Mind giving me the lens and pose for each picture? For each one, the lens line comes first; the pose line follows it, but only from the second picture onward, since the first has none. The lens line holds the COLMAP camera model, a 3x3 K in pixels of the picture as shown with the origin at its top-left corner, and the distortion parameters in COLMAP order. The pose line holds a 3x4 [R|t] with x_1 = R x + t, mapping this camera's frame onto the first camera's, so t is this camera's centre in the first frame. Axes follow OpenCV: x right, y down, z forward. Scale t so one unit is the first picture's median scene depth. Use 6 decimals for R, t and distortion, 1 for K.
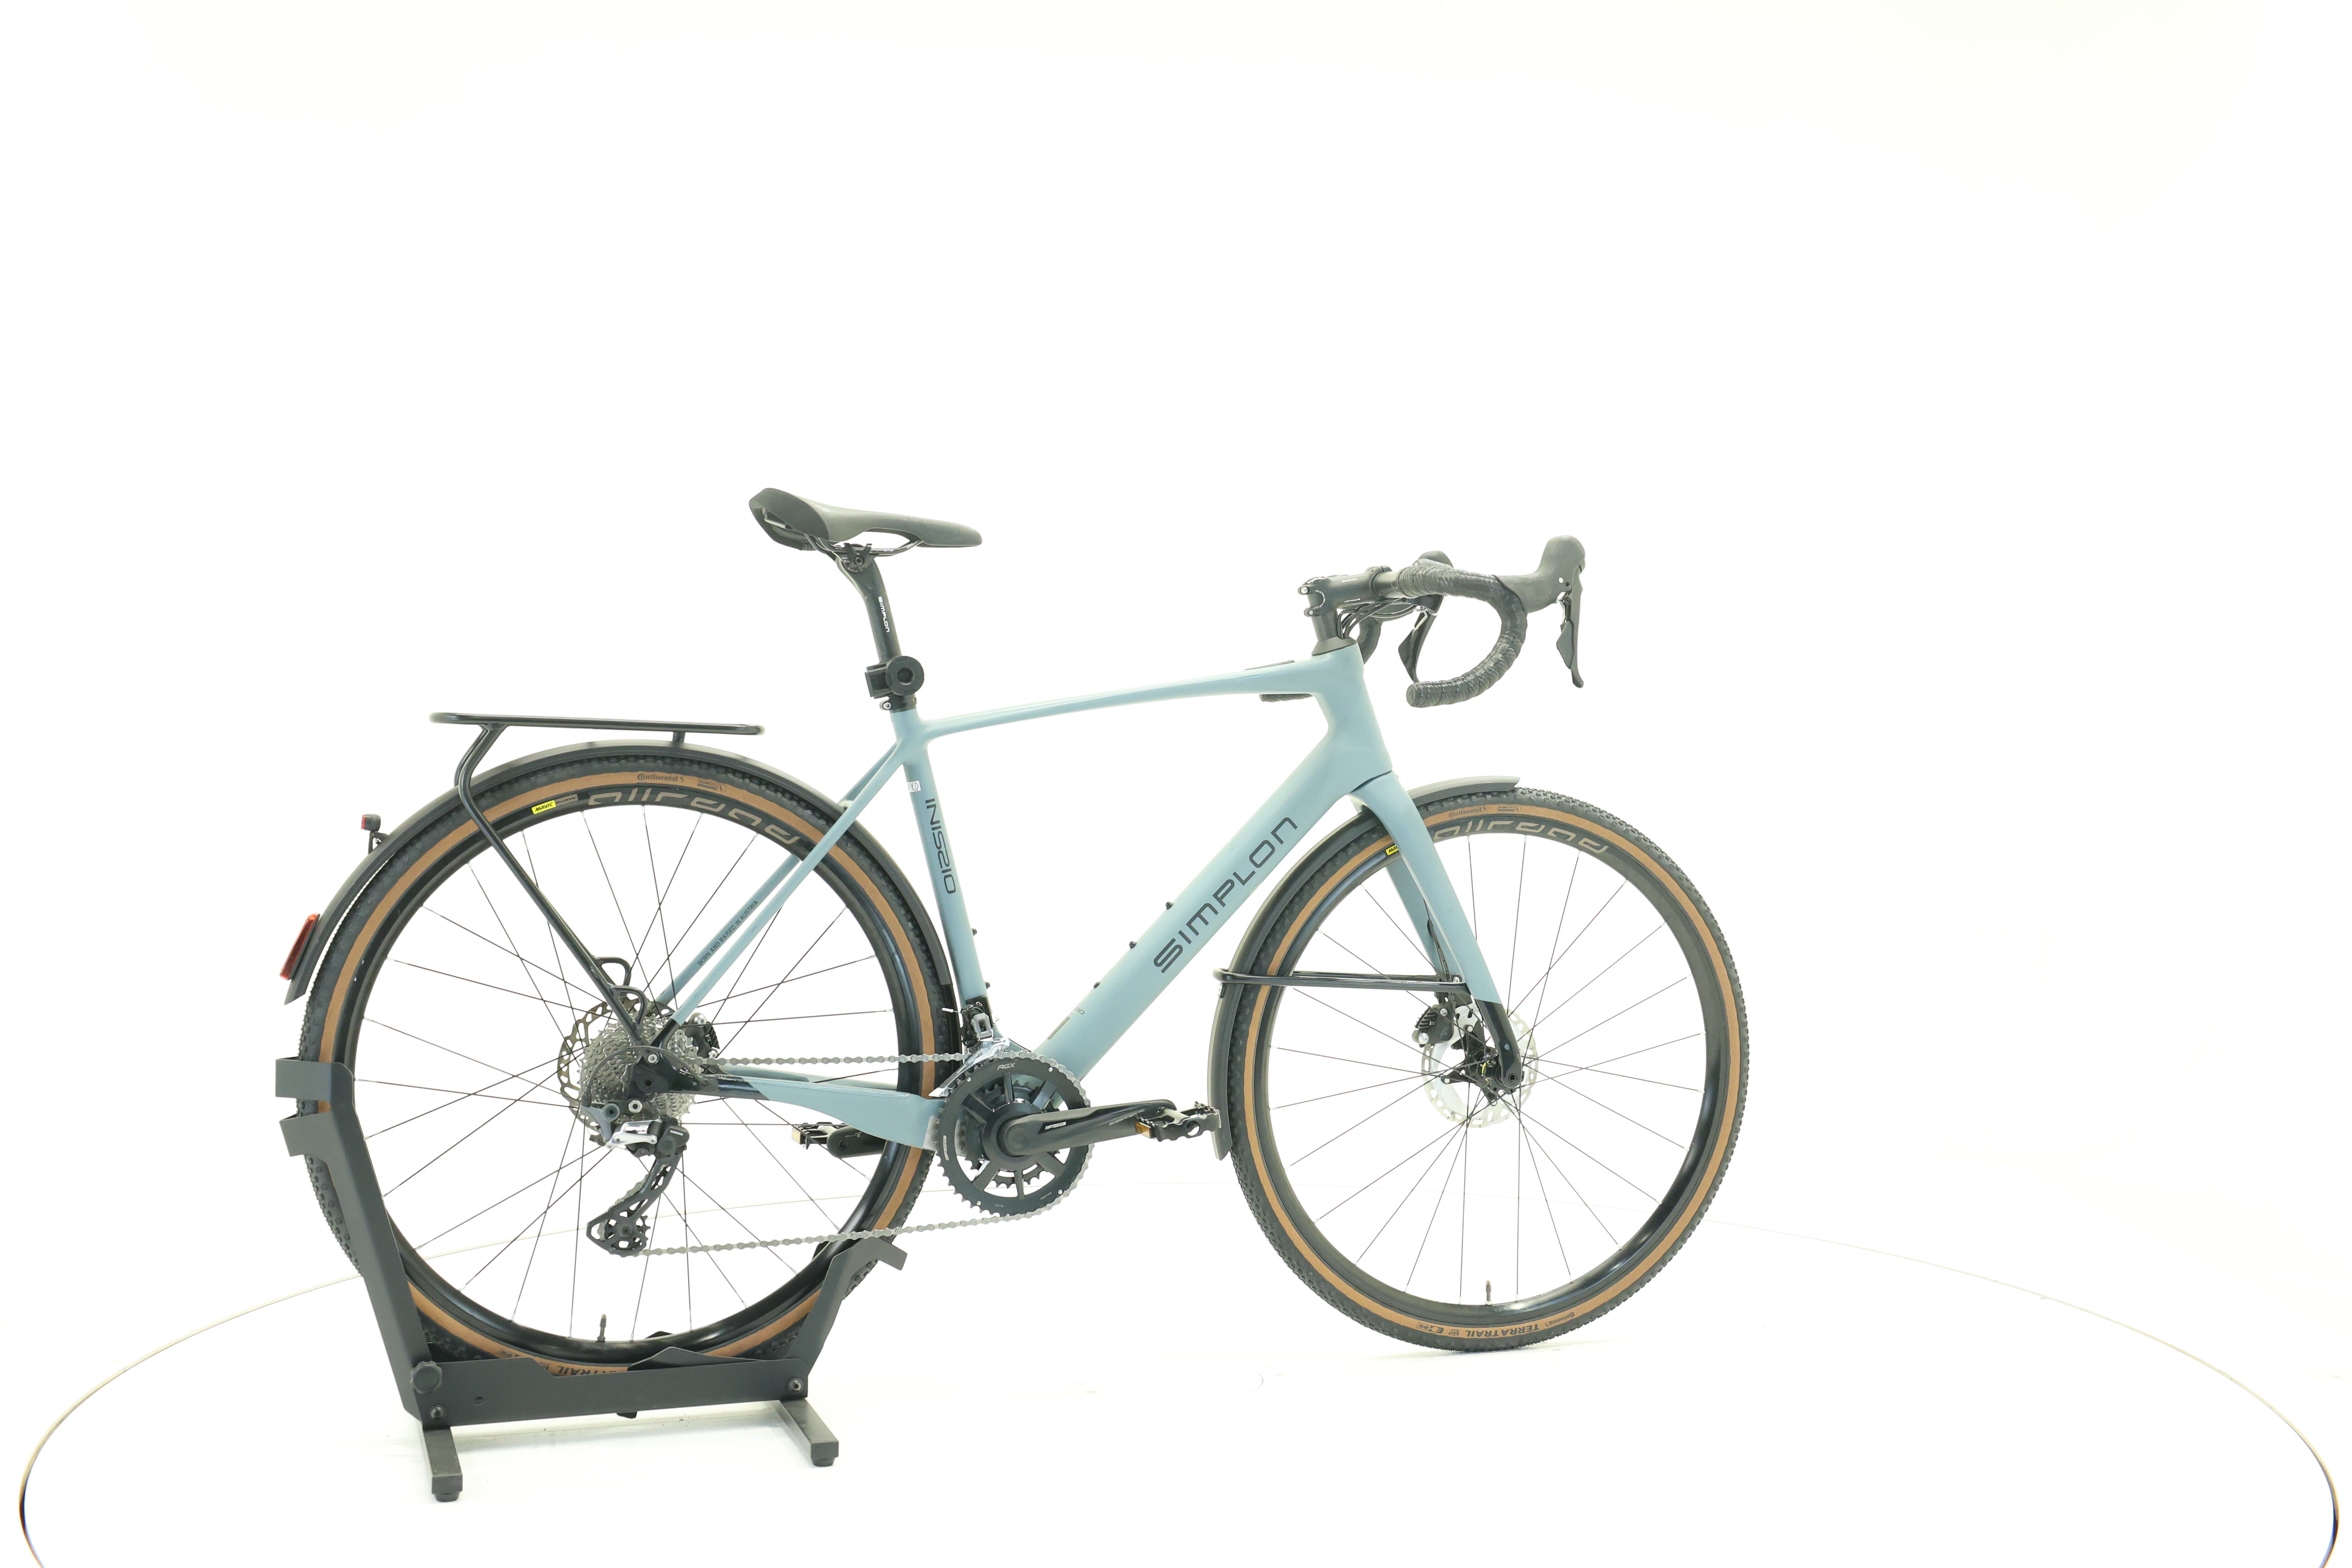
lens RADIAL K [[2475.8, 0, 1190.1], [0, 2475.8, 783.3], [0, 0, 1]] dist [-0.029420, 0.000000]
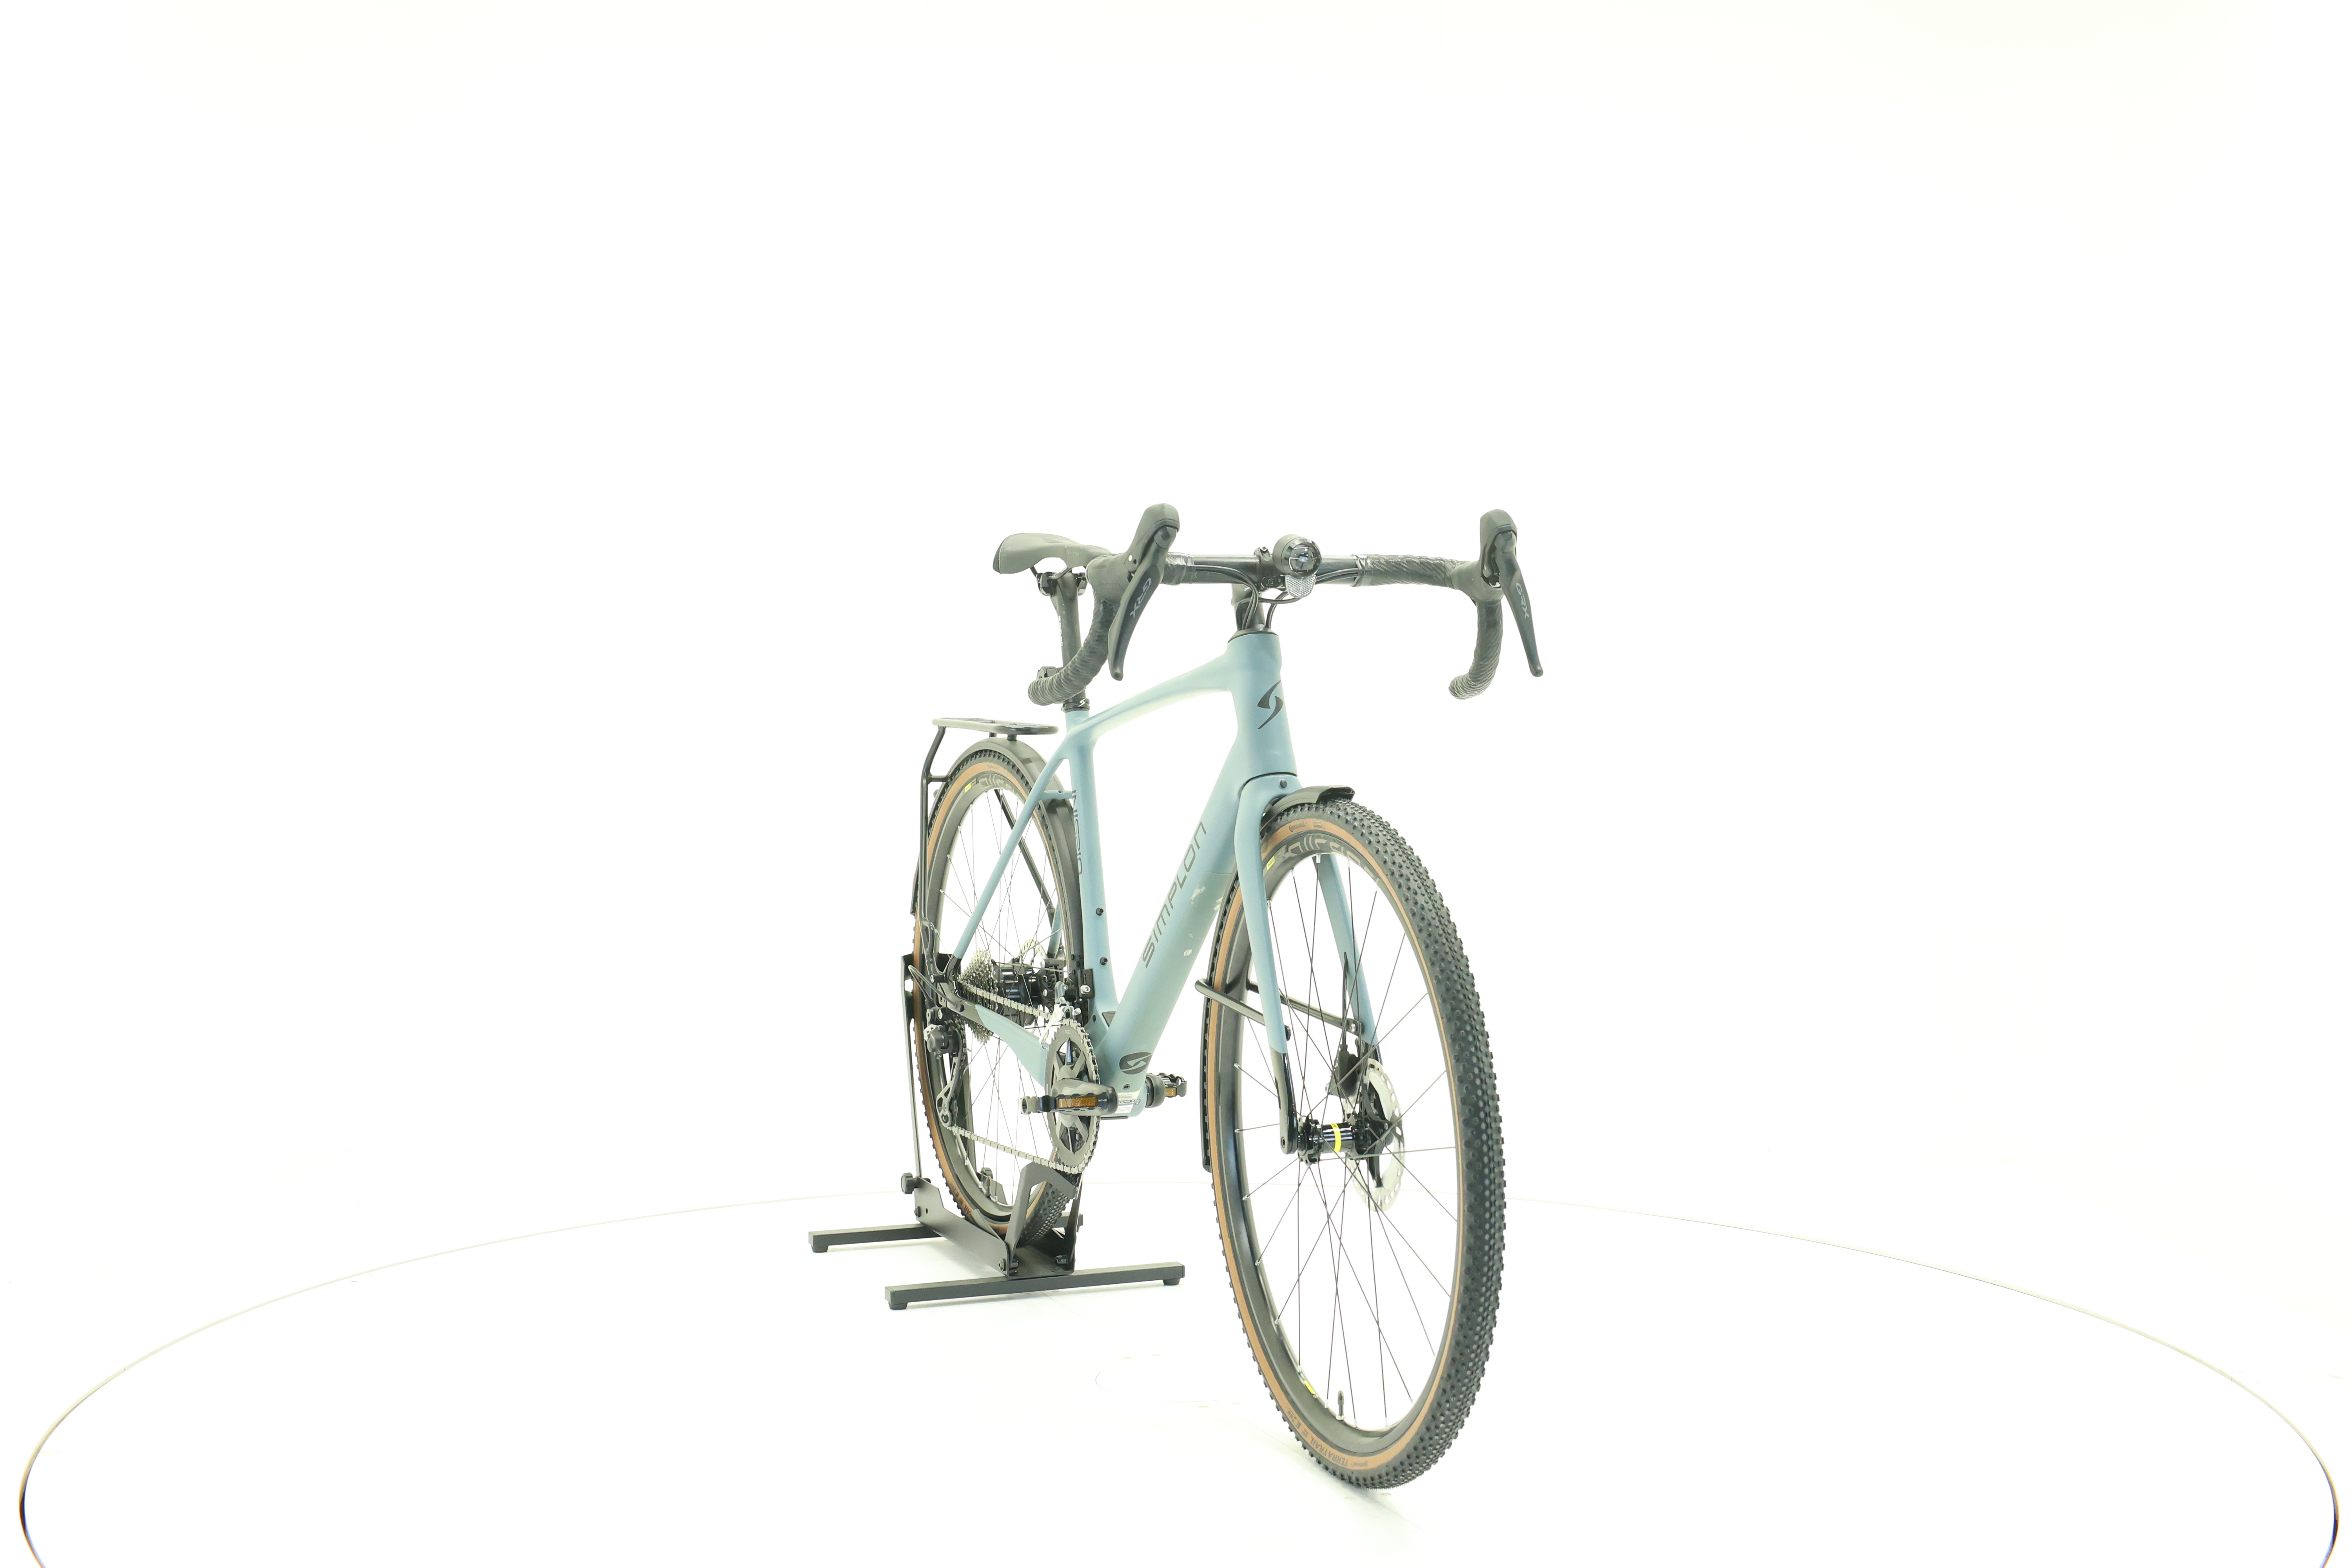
lens RADIAL K [[2475.8, 0, 1178.7], [0, 2475.8, 782.4], [0, 0, 1]] dist [-0.029420, 0.000000]
pose [[0.078793, 0.020882, -0.996672, 1.034322], [-0.024505, 0.999519, 0.019004, -0.020335], [0.996590, 0.022926, 0.079267, 0.957596]]
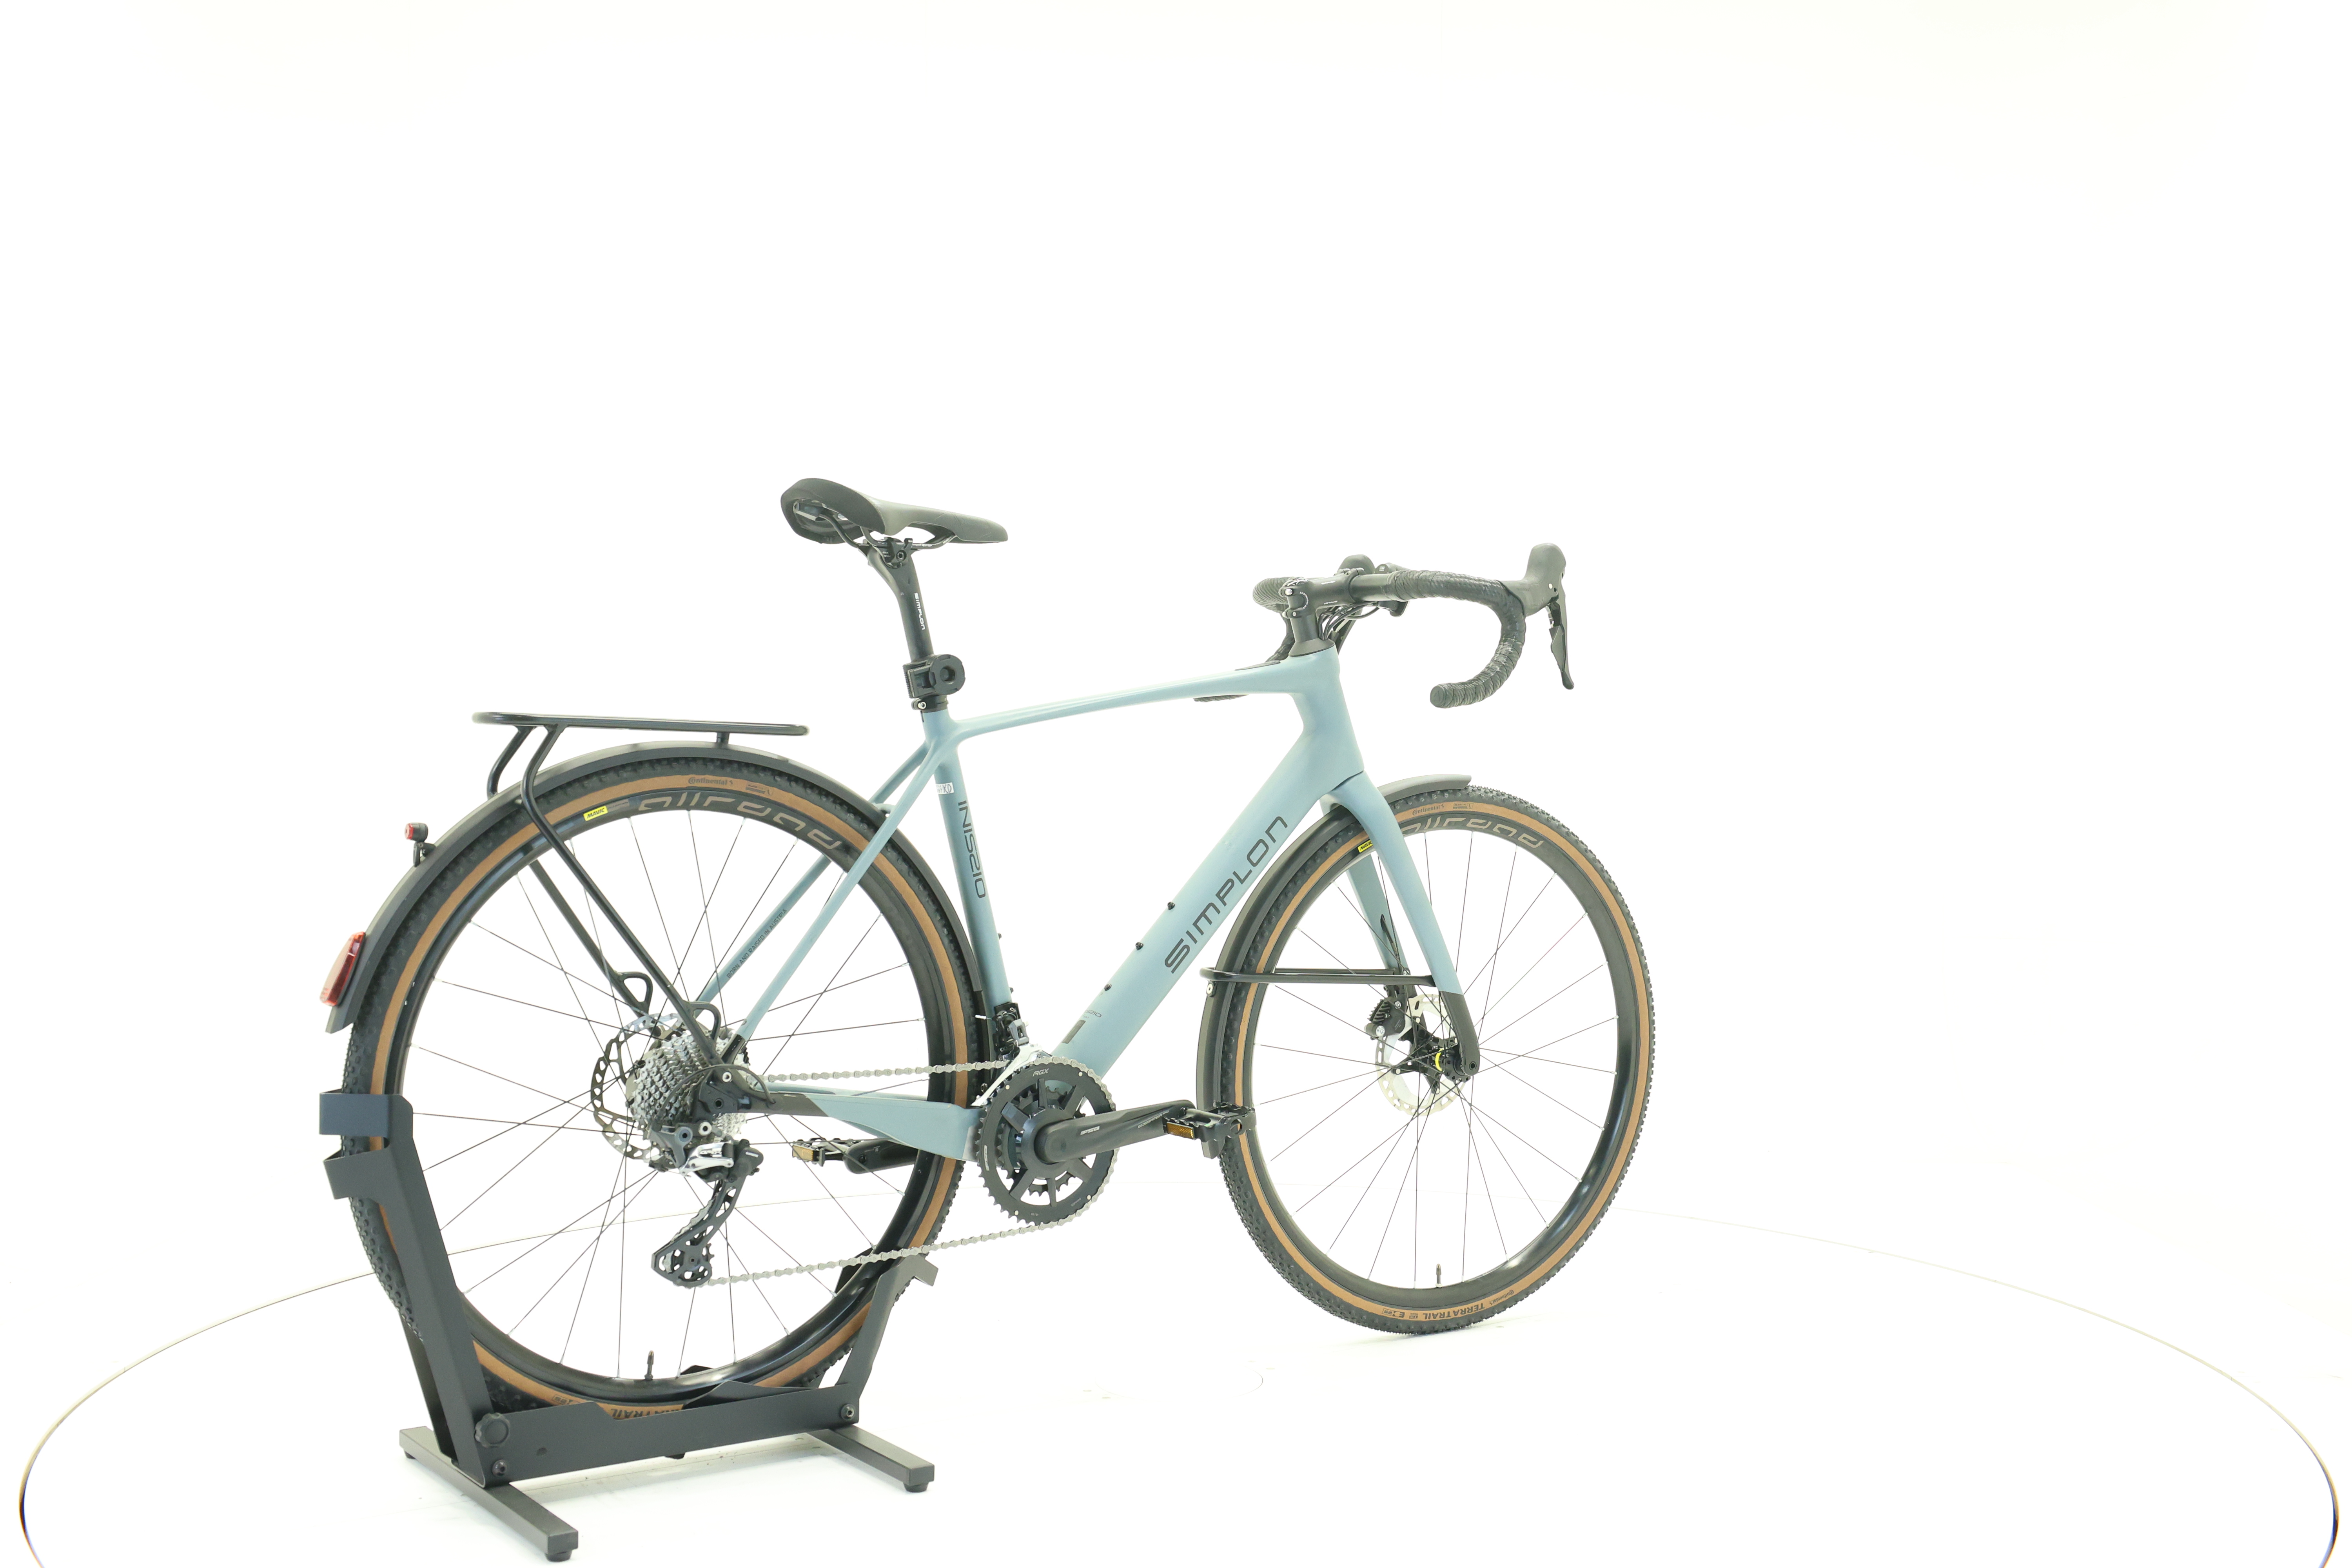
lens RADIAL K [[2475.8, 0, 1176.1], [0, 2475.8, 782.1], [0, 0, 1]] dist [-0.029420, 0.000000]
pose [[0.965623, -0.006125, 0.259874, -0.276223], [0.006040, 0.999981, 0.001128, -0.001724], [-0.259876, 0.000480, 0.965642, 0.036551]]
